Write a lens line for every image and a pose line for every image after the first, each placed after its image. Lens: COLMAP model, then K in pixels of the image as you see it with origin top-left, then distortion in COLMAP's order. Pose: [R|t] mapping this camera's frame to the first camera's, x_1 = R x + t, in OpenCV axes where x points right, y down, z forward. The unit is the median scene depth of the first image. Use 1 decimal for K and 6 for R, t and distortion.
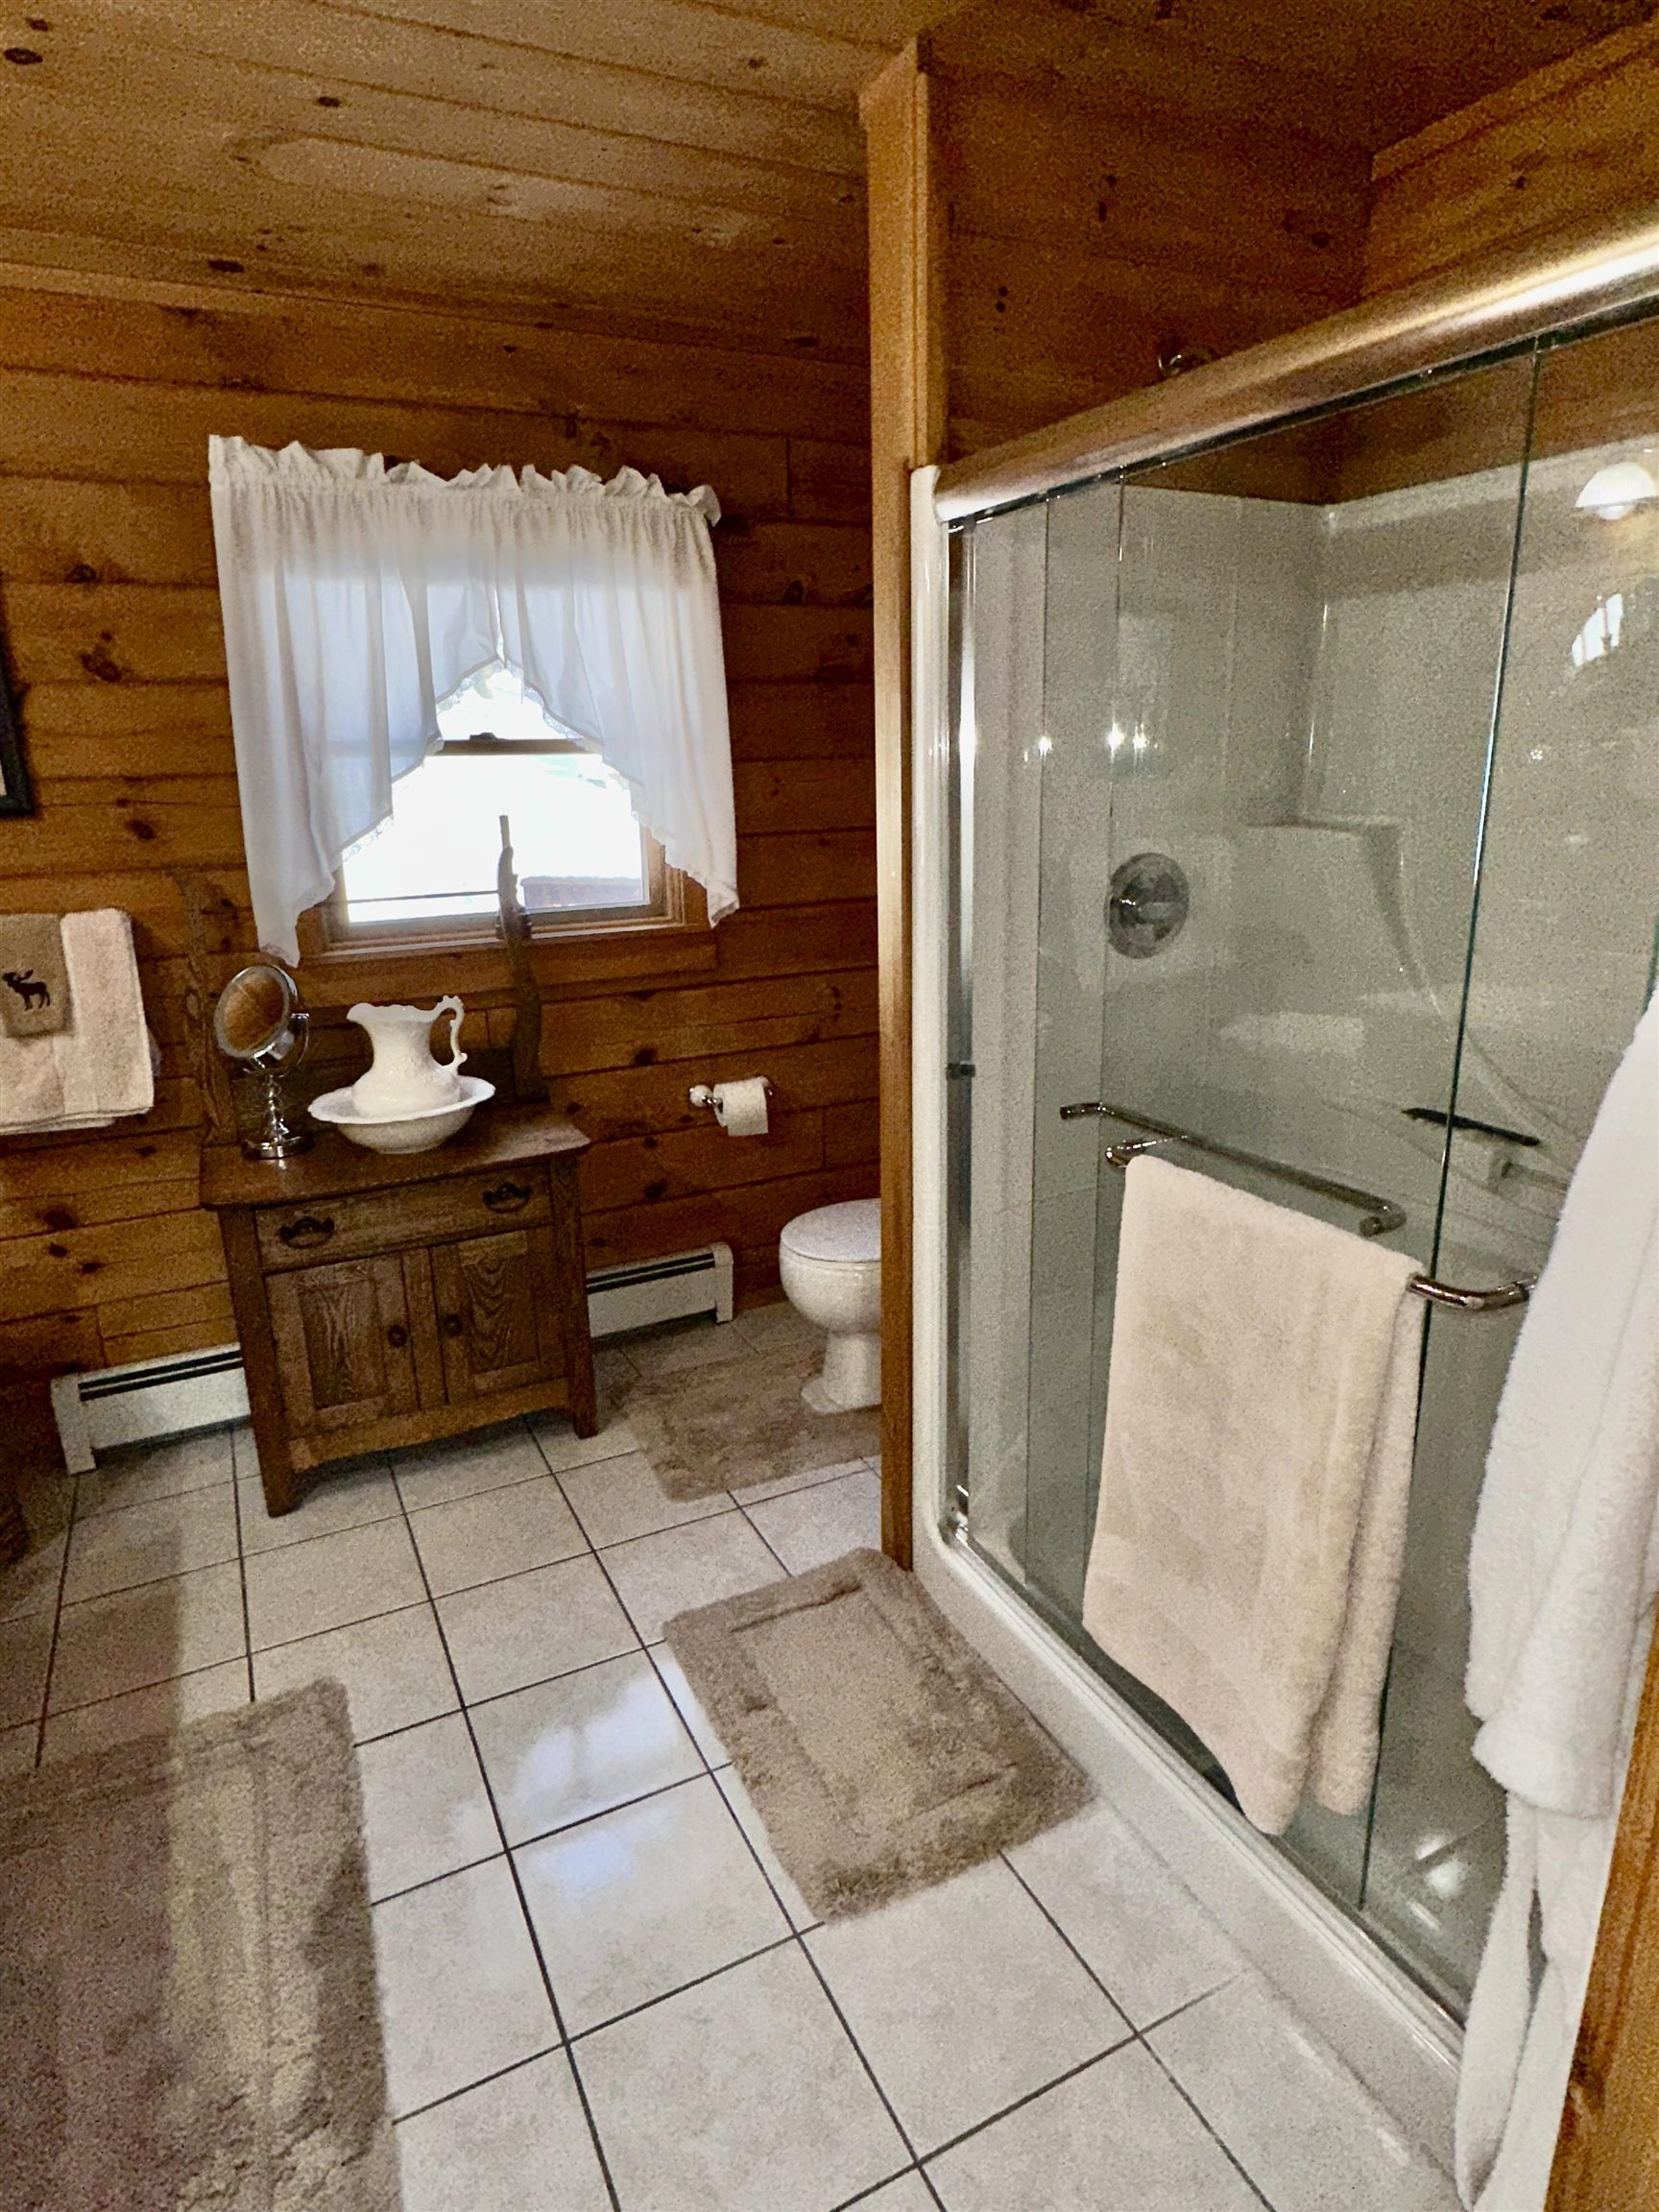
lens RADIAL K [[1230.7, 0, 825.3], [0, 1230.7, 1101.9], [0, 0, 1]] dist [0.004779, -0.000845]
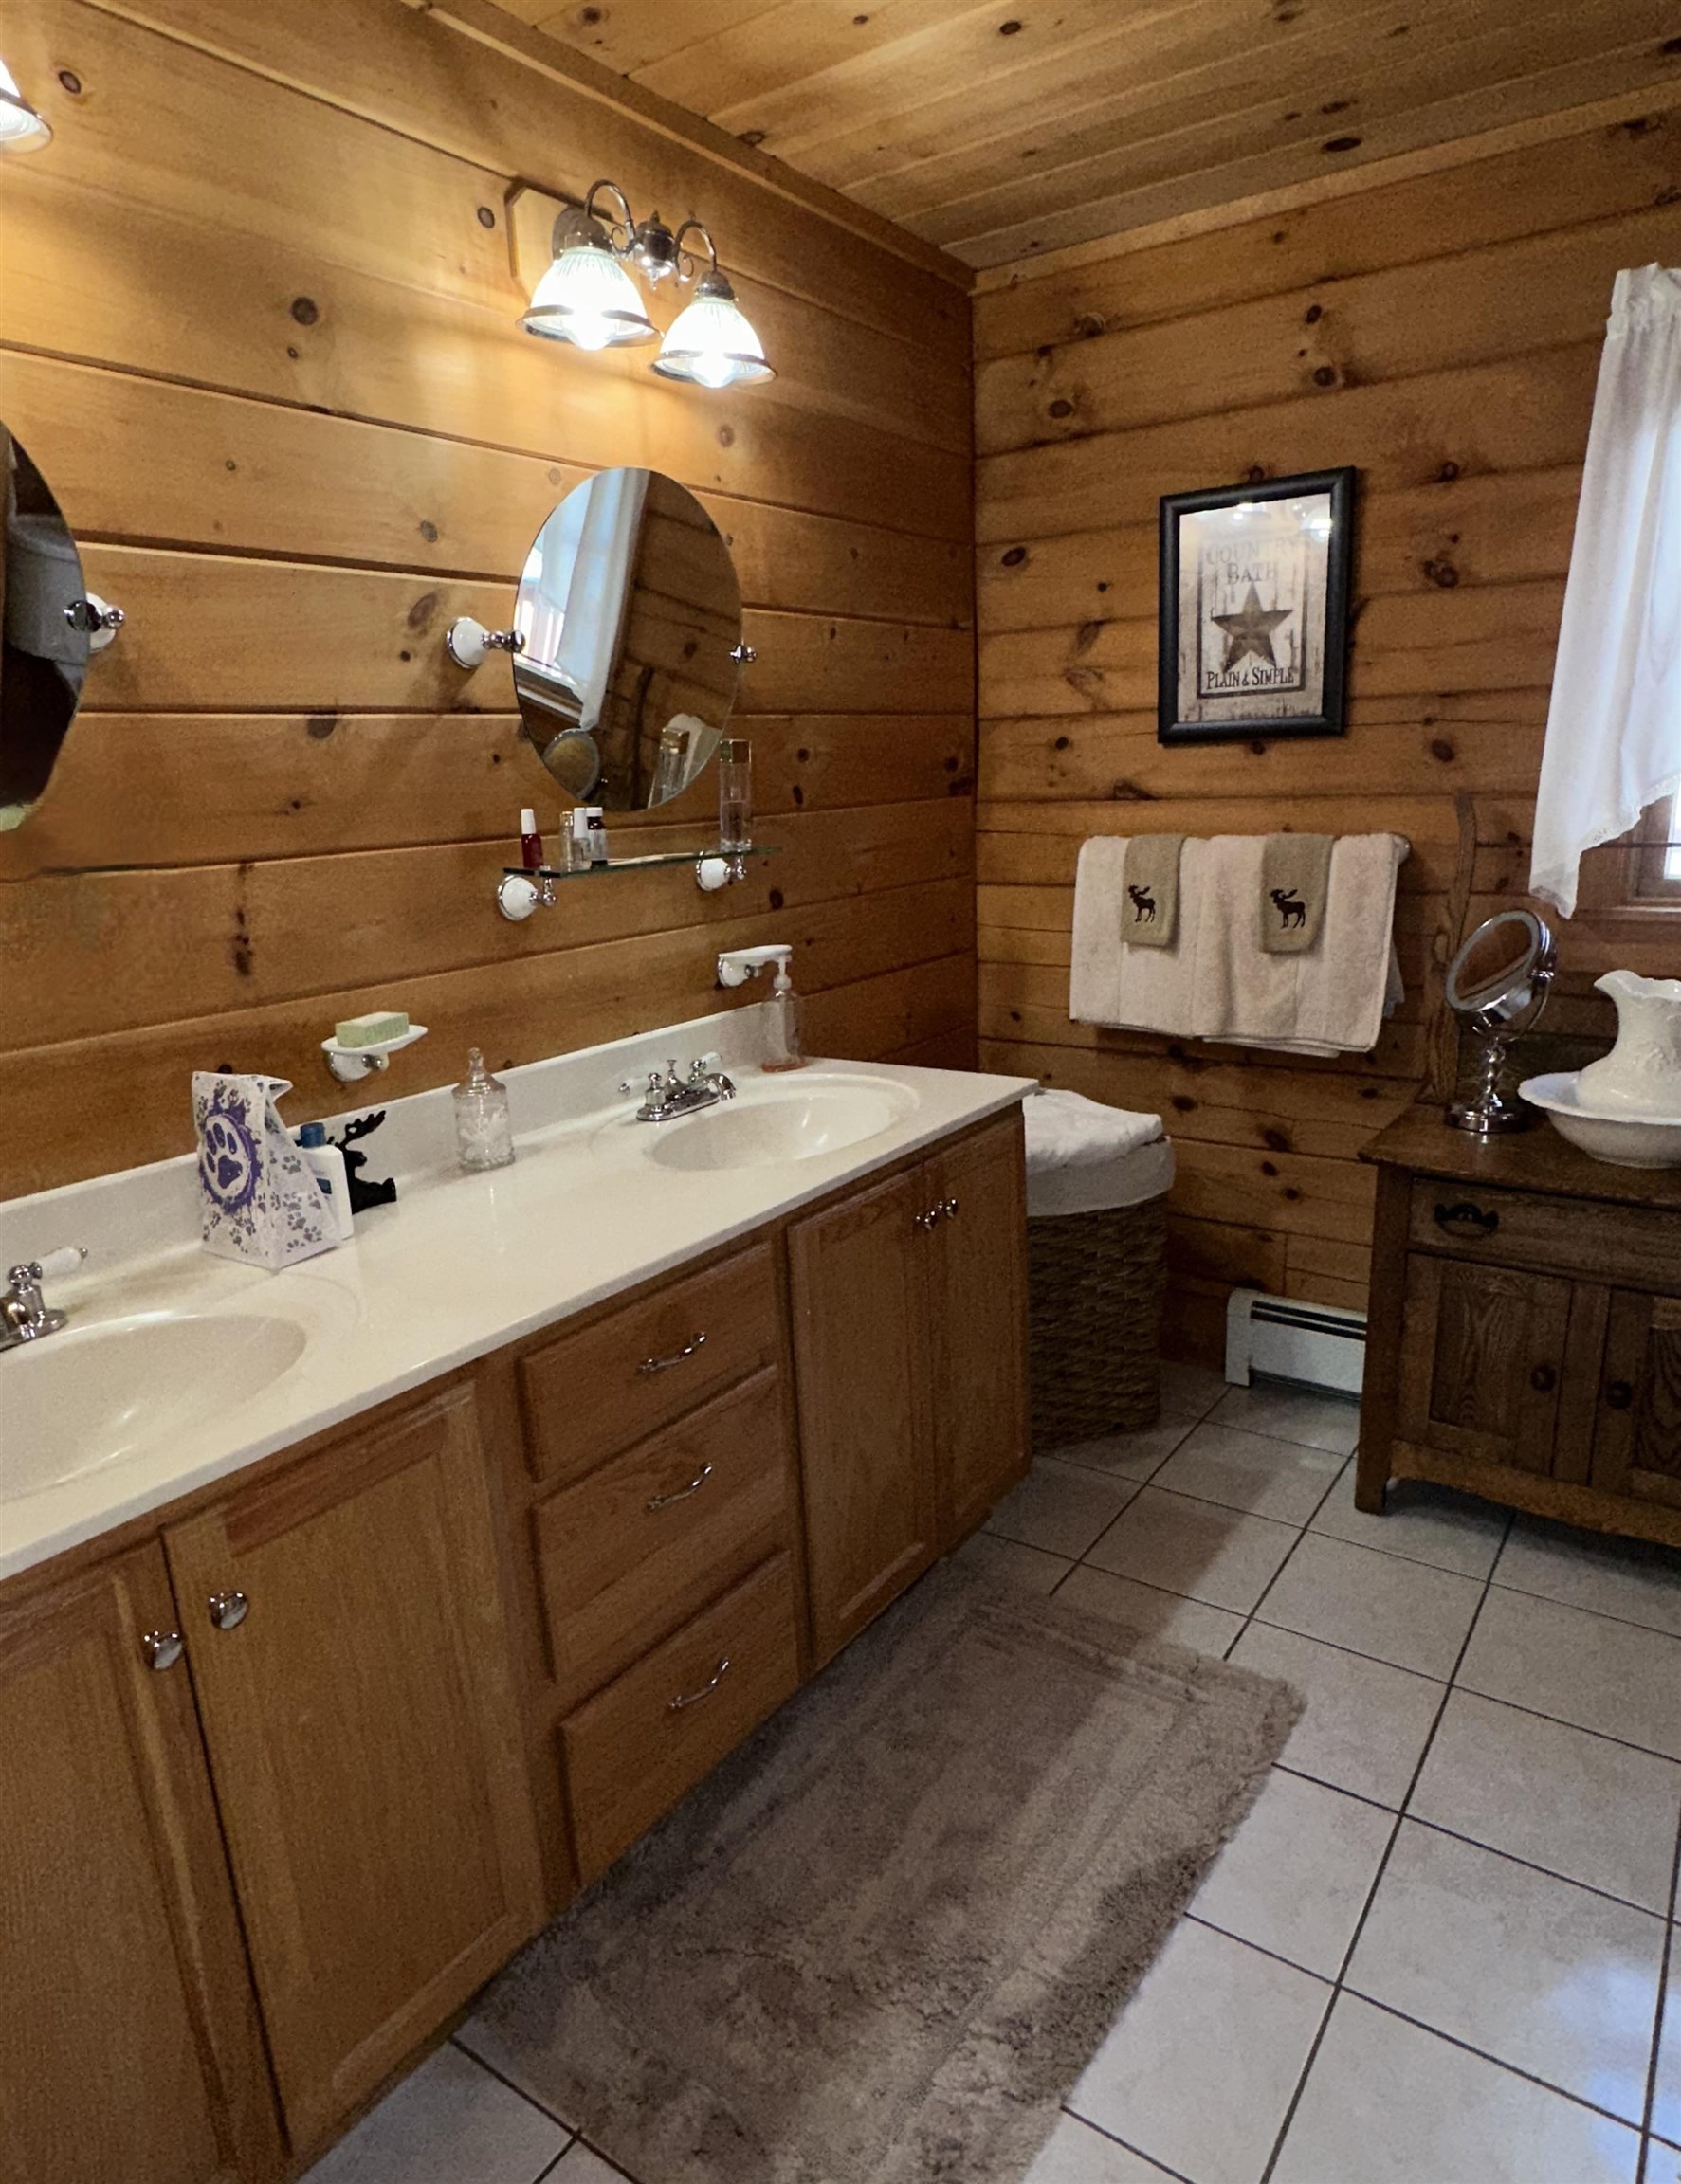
lens RADIAL K [[1330.0, 0, 852.6], [0, 1330.0, 1125.1], [0, 0, 1]] dist [-0.003667, 0.000457]
pose [[0.476949, 0.234850, -0.846974, 0.142680], [-0.211113, 0.966041, 0.148983, -0.005827], [0.853200, 0.107750, 0.510332, 0.151440]]
